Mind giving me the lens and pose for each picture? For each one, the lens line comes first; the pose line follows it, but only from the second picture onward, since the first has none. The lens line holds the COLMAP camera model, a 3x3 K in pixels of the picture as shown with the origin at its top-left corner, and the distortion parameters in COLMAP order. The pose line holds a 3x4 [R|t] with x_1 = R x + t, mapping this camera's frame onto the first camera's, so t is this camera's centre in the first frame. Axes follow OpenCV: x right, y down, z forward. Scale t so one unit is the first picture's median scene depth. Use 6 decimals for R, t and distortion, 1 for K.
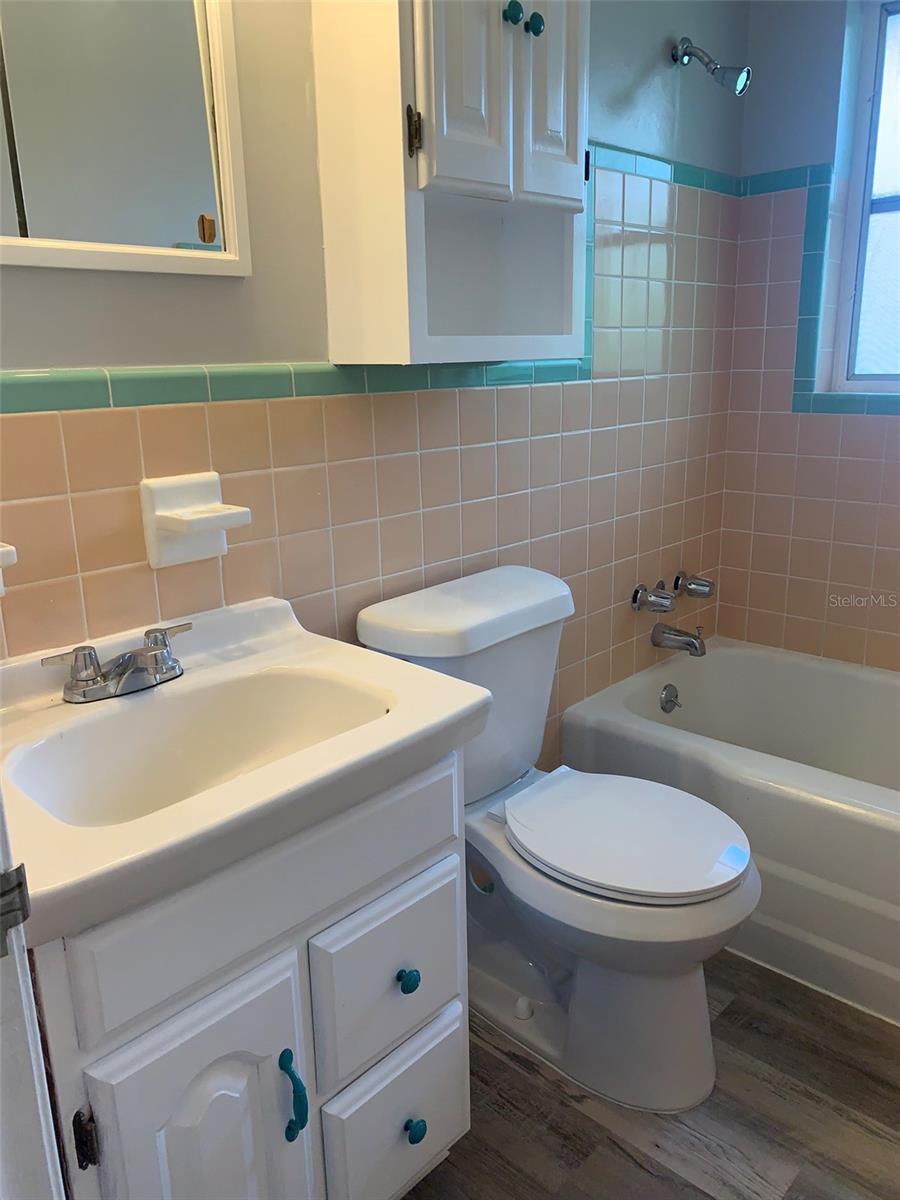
lens RADIAL K [[921.9, 0, 451.5], [0, 921.9, 591.4], [0, 0, 1]] dist [0.049579, -0.018139]
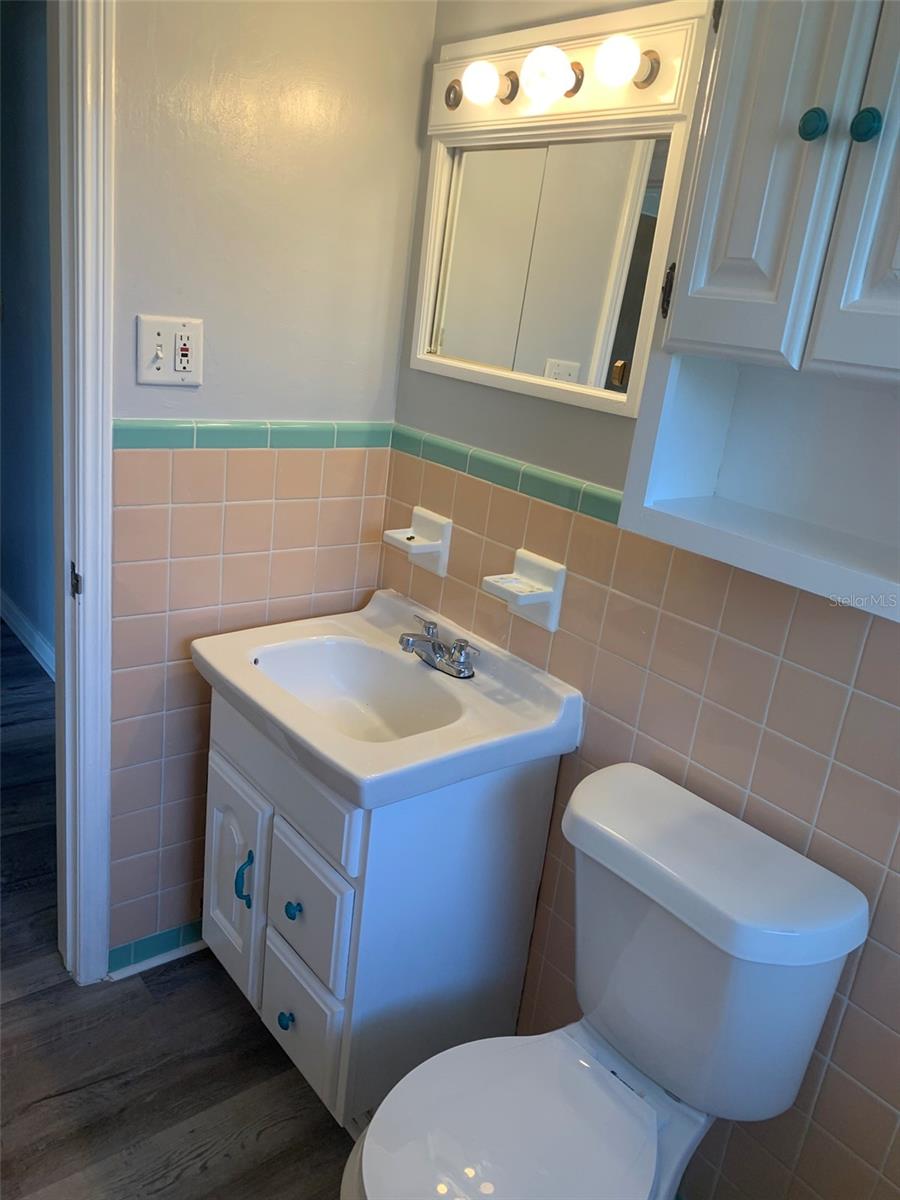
lens RADIAL K [[921.9, 0, 450.8], [0, 921.9, 606.2], [0, 0, 1]] dist [0.049579, -0.018139]
pose [[-0.149211, 0.319745, -0.935681, 0.917180], [-0.360271, 0.863650, 0.352582, -0.460165], [0.920837, 0.389708, -0.013671, 0.913473]]
